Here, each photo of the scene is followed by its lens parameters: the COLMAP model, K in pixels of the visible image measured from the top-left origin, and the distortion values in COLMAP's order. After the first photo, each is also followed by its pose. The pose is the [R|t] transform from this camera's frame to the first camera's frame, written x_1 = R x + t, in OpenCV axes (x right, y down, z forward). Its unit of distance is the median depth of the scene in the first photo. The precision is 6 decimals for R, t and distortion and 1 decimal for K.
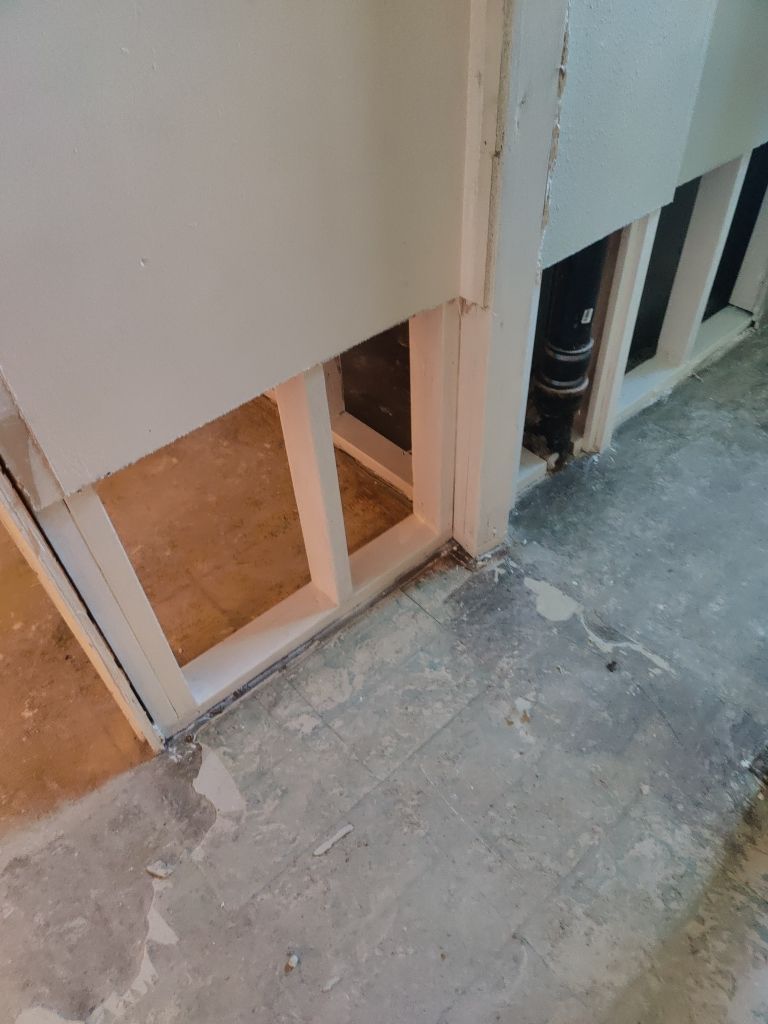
lens RADIAL K [[716.2, 0, 389.0], [0, 716.2, 509.2], [0, 0, 1]] dist [0.043352, -0.045892]
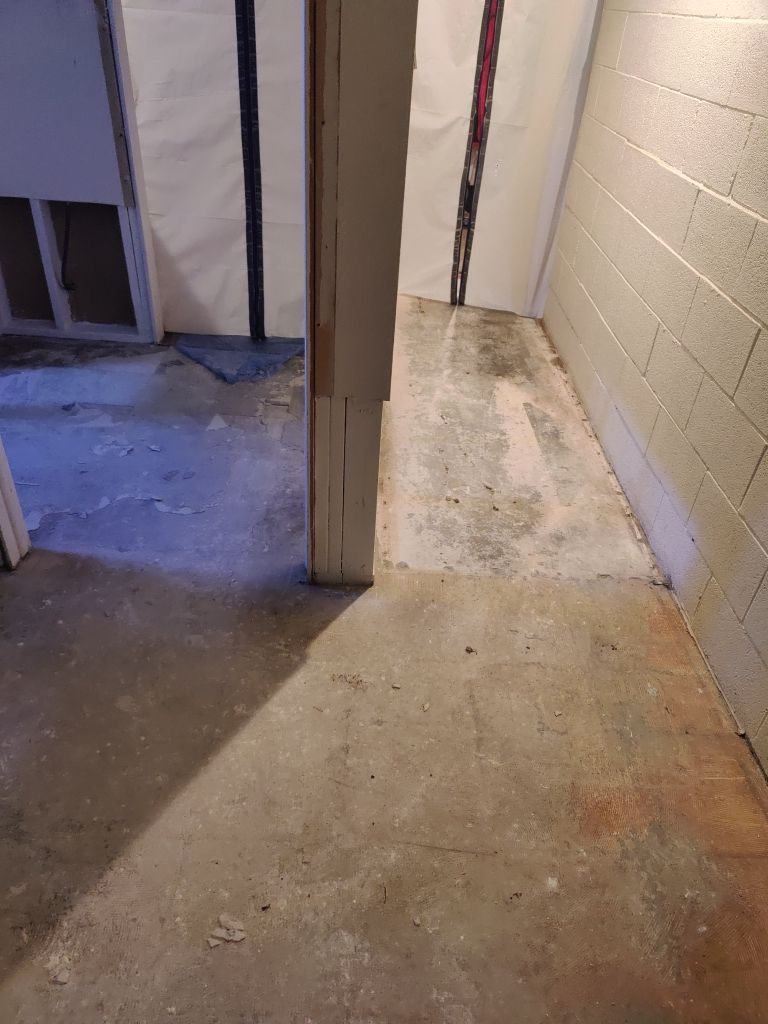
lens RADIAL K [[716.2, 0, 390.2], [0, 716.2, 518.5], [0, 0, 1]] dist [0.043352, -0.045892]
pose [[-0.752898, -0.385899, 0.533129, -1.754669], [0.450168, 0.288957, 0.844898, -0.691211], [-0.480097, 0.876120, -0.043836, 0.601715]]
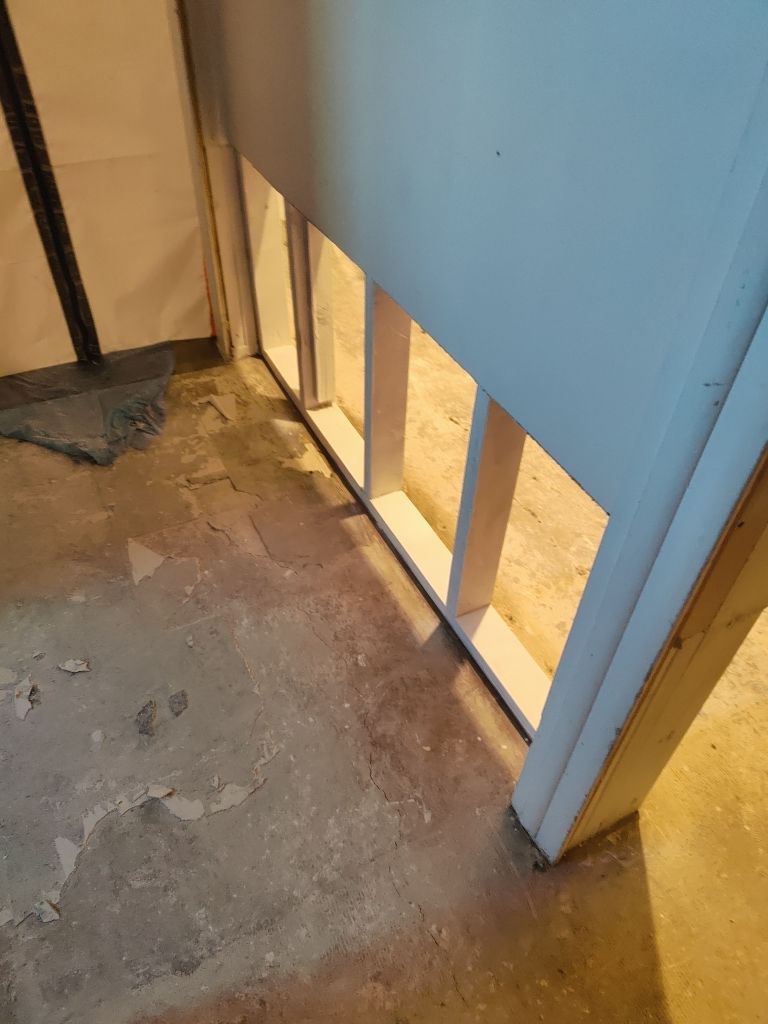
lens RADIAL K [[716.2, 0, 395.0], [0, 716.2, 517.1], [0, 0, 1]] dist [0.043352, -0.045892]
pose [[-0.967463, -0.170682, 0.186772, -0.742835], [0.186771, 0.016203, 0.982270, -0.317015], [-0.170682, 0.985193, 0.016202, 0.341760]]
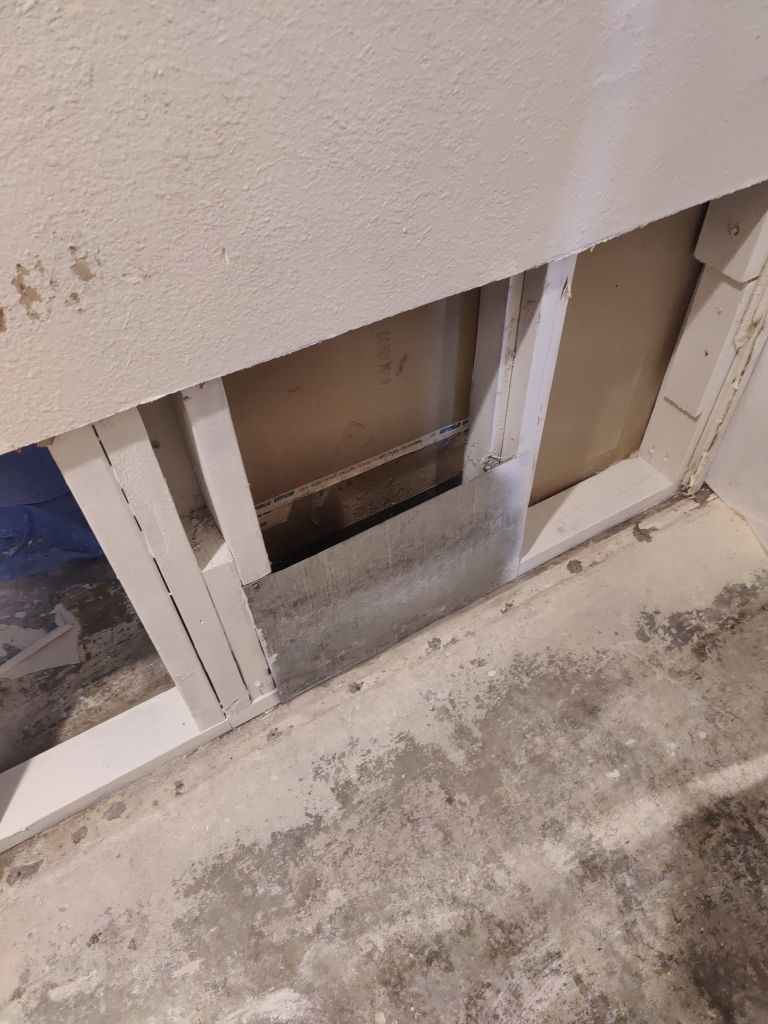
lens RADIAL K [[716.2, 0, 392.7], [0, 716.2, 521.7], [0, 0, 1]] dist [0.043352, -0.045892]
pose [[0.199793, -0.723179, 0.661132, -0.434788], [0.715458, 0.568688, 0.405849, 0.982837], [-0.669479, 0.391926, 0.631024, -0.691804]]
